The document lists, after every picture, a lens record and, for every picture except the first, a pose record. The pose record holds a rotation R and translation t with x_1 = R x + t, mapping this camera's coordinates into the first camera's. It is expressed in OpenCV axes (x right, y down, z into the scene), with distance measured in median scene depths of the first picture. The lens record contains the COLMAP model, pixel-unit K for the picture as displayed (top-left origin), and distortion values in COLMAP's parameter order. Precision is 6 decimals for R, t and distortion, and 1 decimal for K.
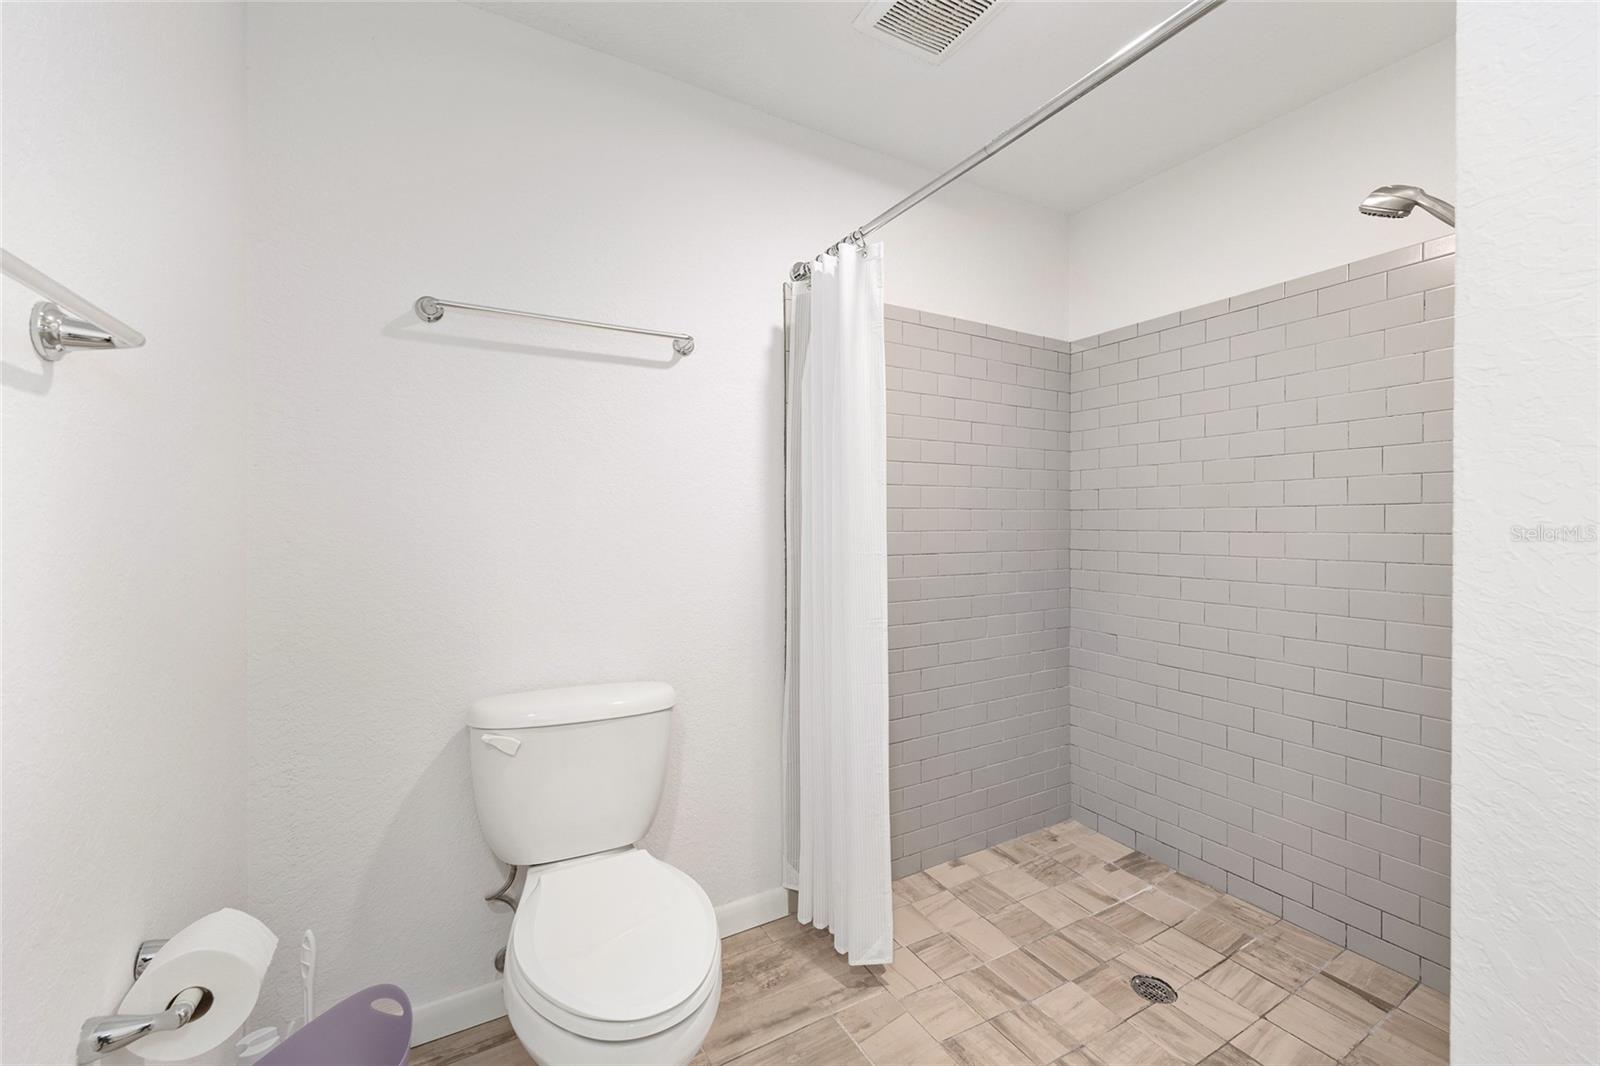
lens RADIAL K [[643.9, 0, 799.2], [0, 643.9, 527.7], [0, 0, 1]] dist [-0.002578, 0.001143]
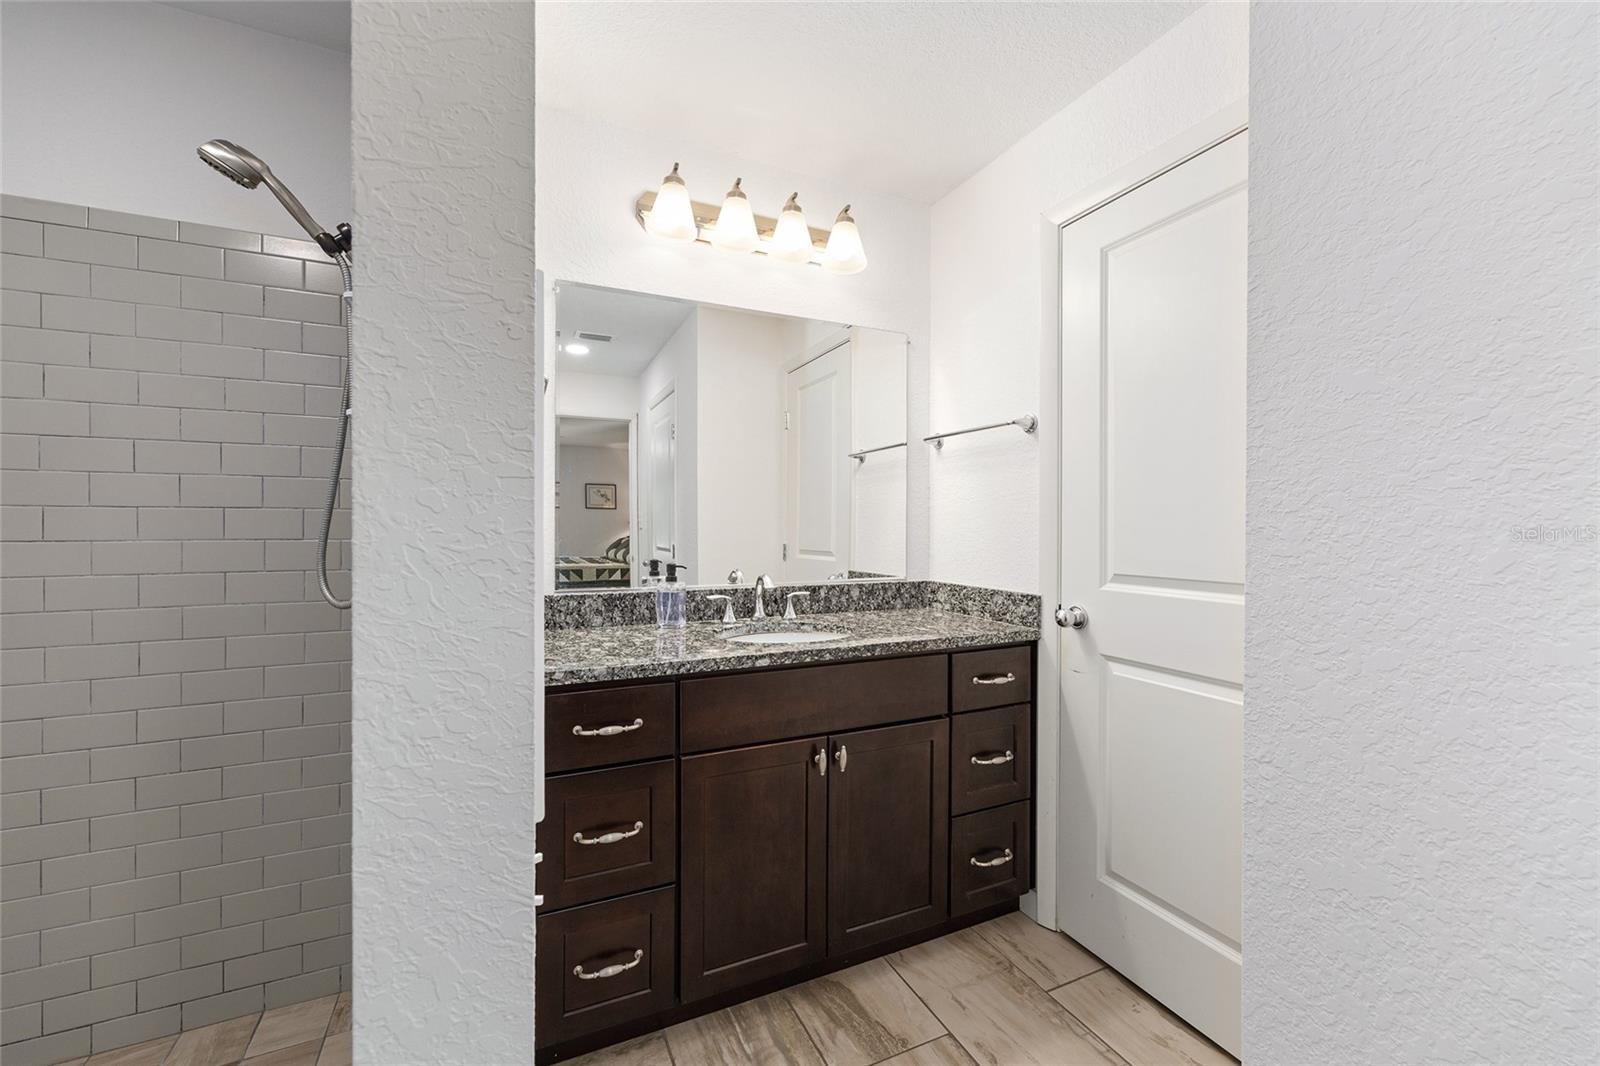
lens RADIAL K [[643.9, 0, 800.7], [0, 643.9, 528.1], [0, 0, 1]] dist [-0.002578, 0.001143]
pose [[0.083314, -0.002204, 0.996521, 0.242244], [0.005892, 0.999981, 0.001719, -0.011894], [-0.996506, 0.005728, 0.083326, 0.358124]]
